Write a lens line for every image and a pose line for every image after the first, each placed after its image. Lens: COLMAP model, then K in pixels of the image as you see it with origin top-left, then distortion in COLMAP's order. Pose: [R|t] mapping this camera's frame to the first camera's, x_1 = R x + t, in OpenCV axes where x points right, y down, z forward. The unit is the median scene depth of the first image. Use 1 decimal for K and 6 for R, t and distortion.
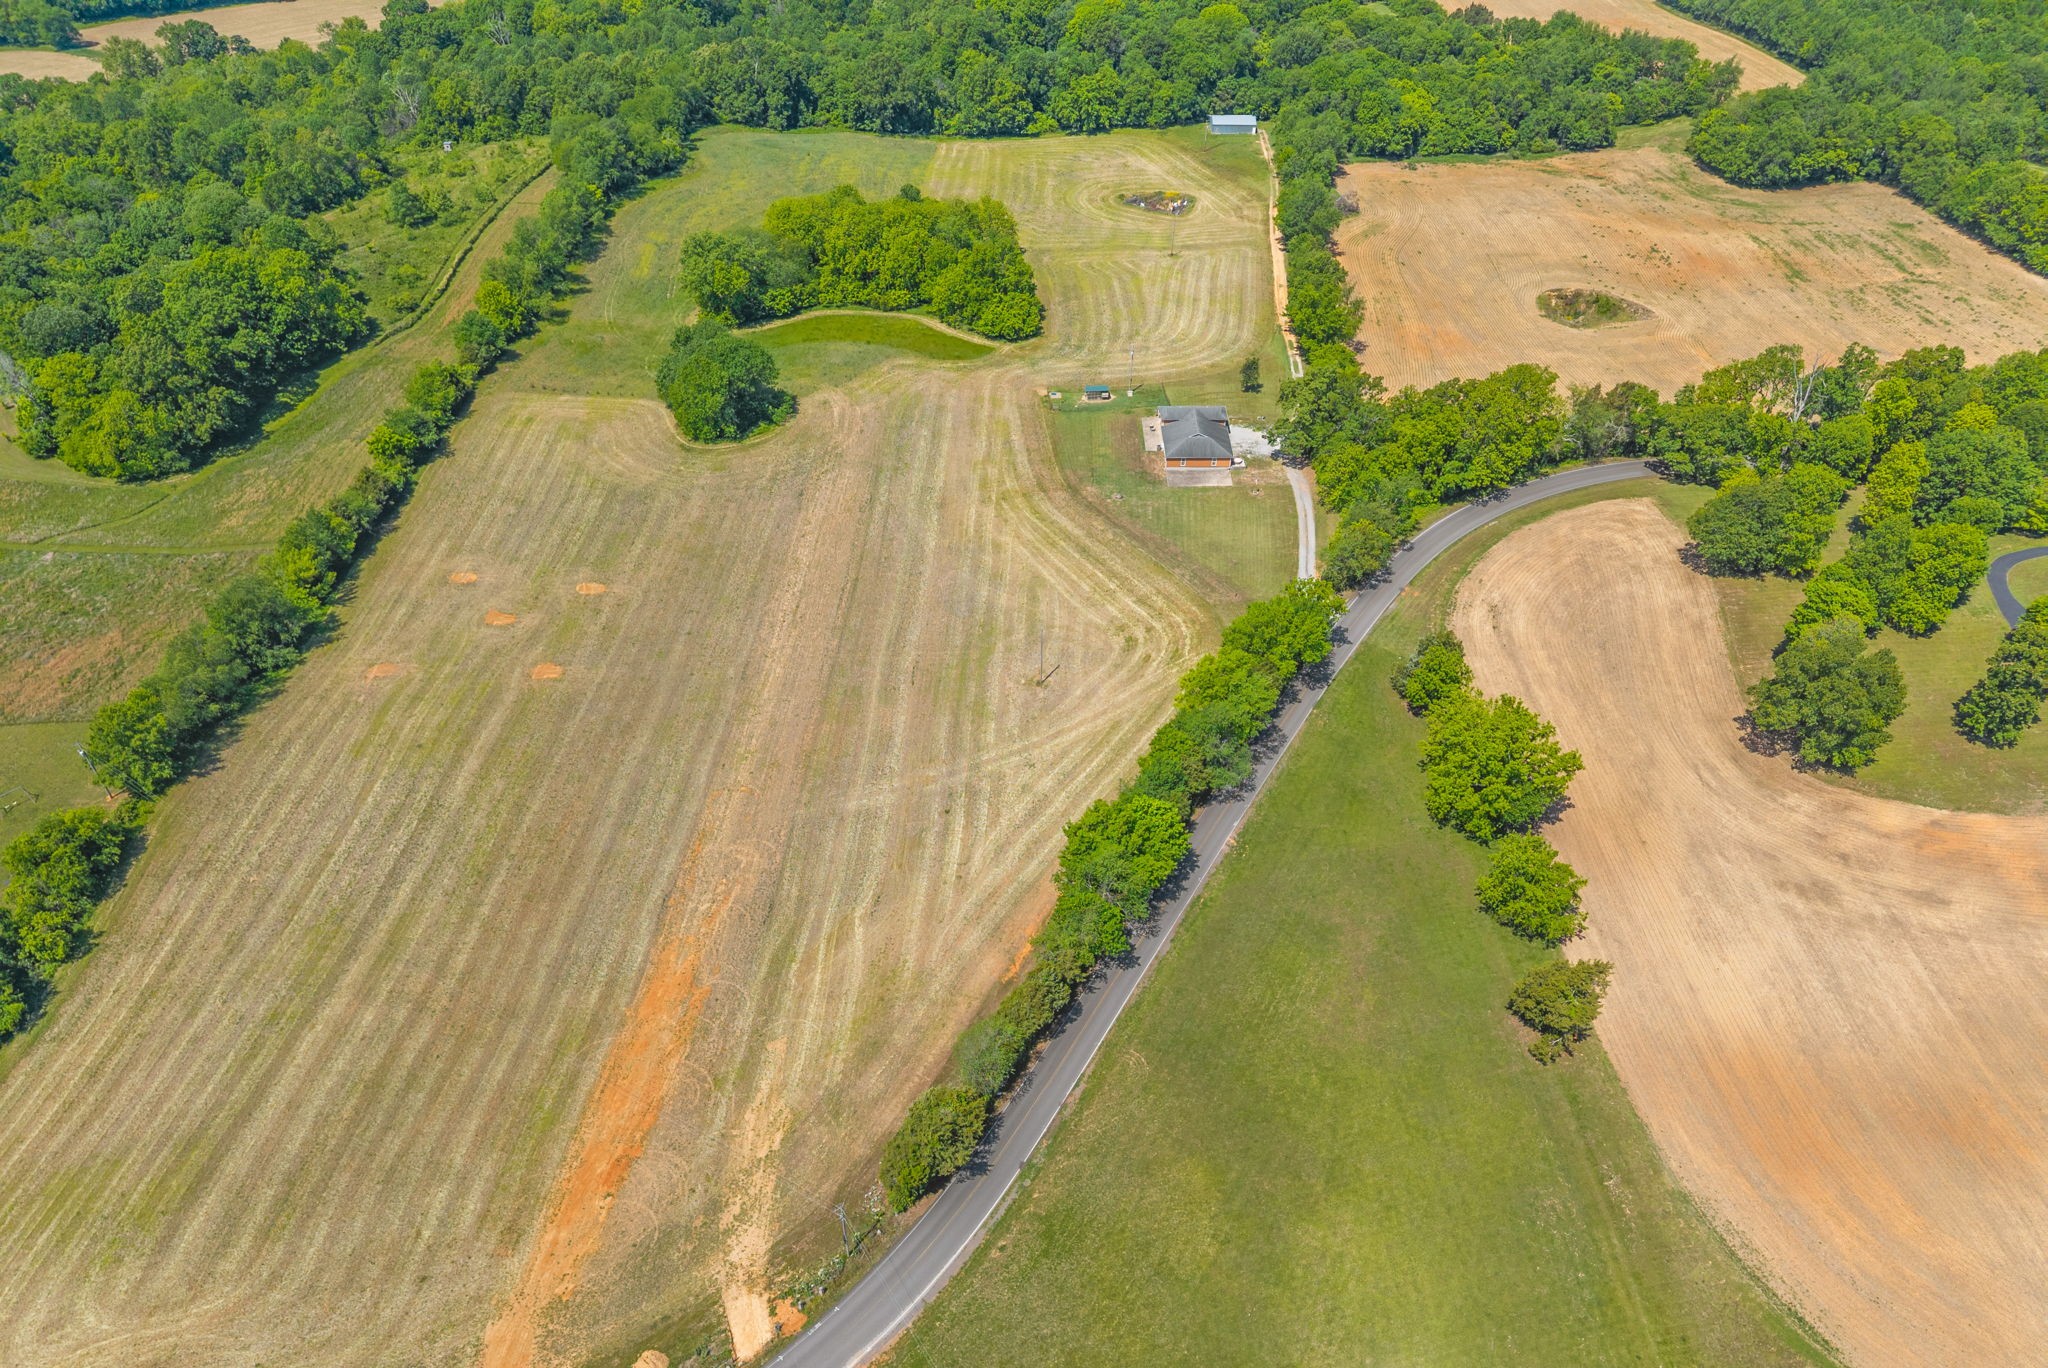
lens RADIAL K [[1379.7, 0, 1024.1], [0, 1379.7, 765.4], [0, 0, 1]] dist [0.030803, -0.032404]
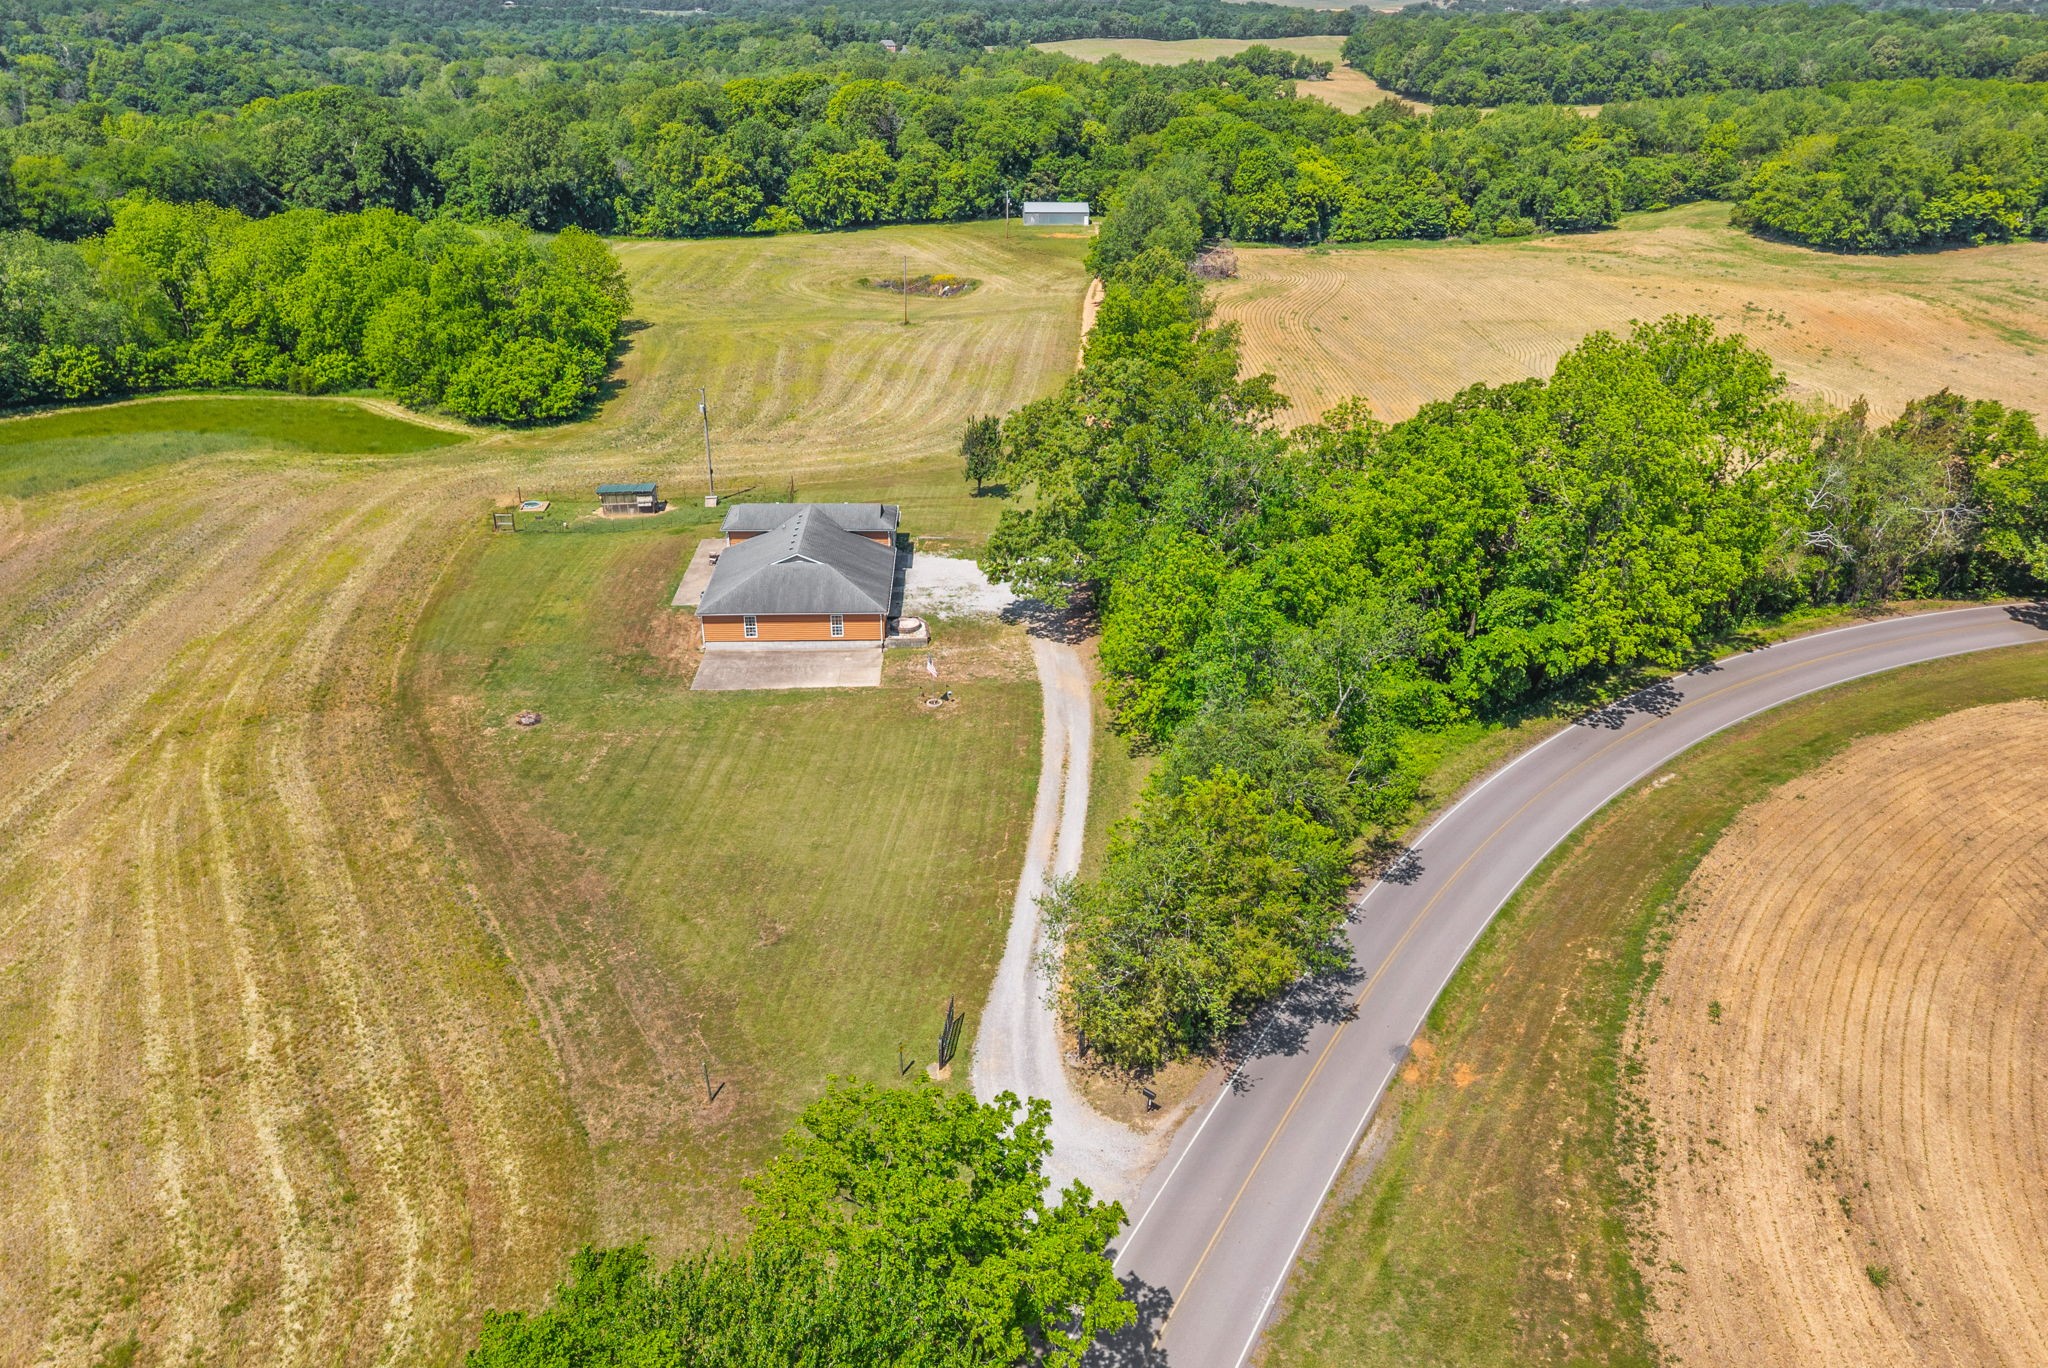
lens RADIAL K [[1379.7, 0, 1020.2], [0, 1379.7, 682.2], [0, 0, 1]] dist [0.030803, -0.032404]
pose [[0.999322, -0.016825, 0.032756, 0.177938], [0.024562, 0.967288, -0.252491, -0.115767], [-0.027436, 0.253124, 0.967045, 0.668731]]
